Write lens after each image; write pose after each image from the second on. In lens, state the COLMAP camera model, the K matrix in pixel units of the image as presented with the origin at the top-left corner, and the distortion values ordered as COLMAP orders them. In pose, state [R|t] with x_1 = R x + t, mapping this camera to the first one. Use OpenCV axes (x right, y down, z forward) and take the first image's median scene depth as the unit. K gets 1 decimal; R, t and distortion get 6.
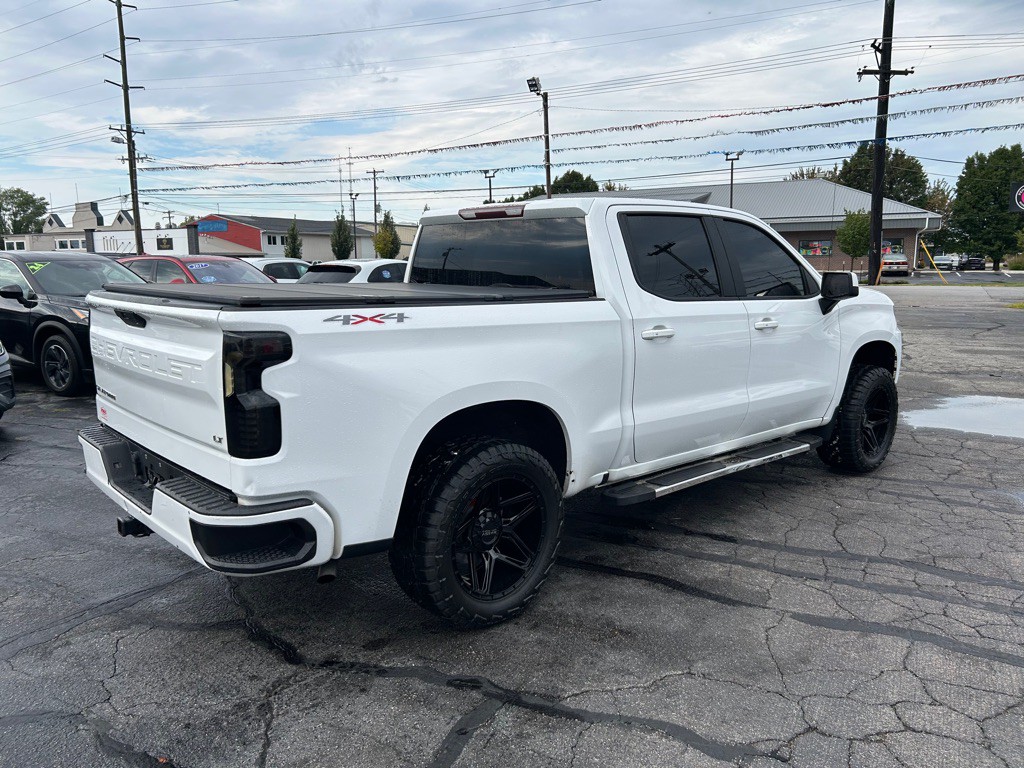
lens RADIAL K [[779.0, 0, 510.4], [0, 779.0, 381.4], [0, 0, 1]] dist [0.044859, -0.039262]
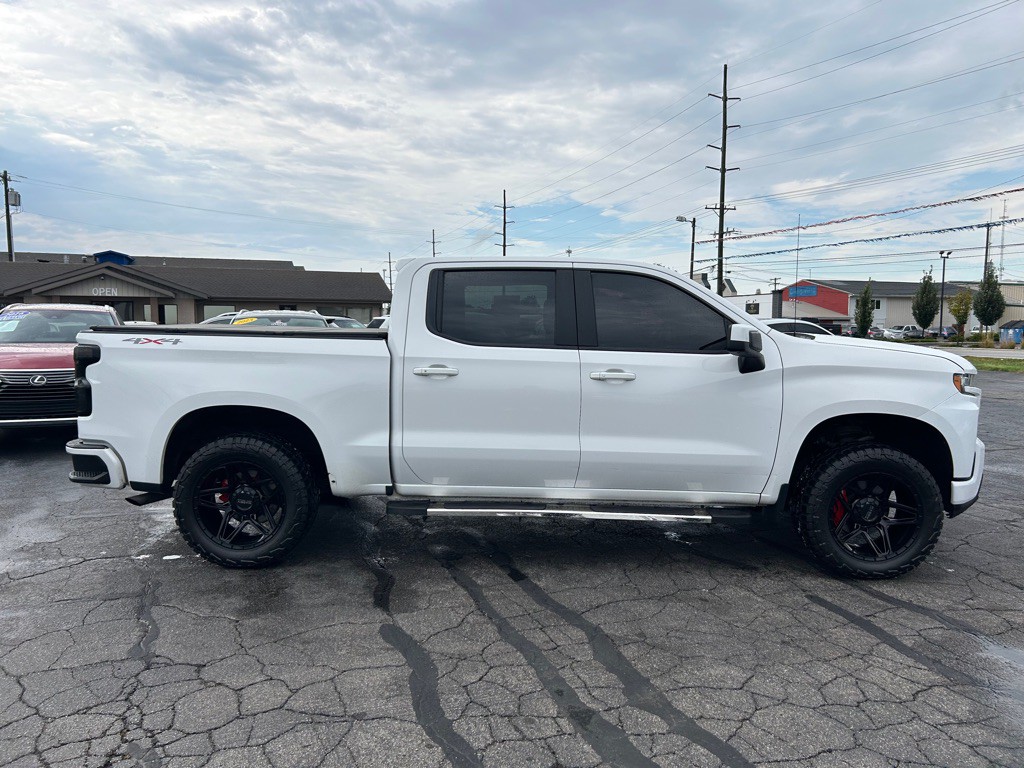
lens RADIAL K [[779.0, 0, 510.4], [0, 779.0, 381.4], [0, 0, 1]] dist [0.044859, -0.039262]
pose [[0.726261, 0.059459, -0.684842, 1.001212], [-0.115028, 0.992717, -0.035795, -0.017124], [0.677726, 0.104772, 0.727812, 0.230055]]
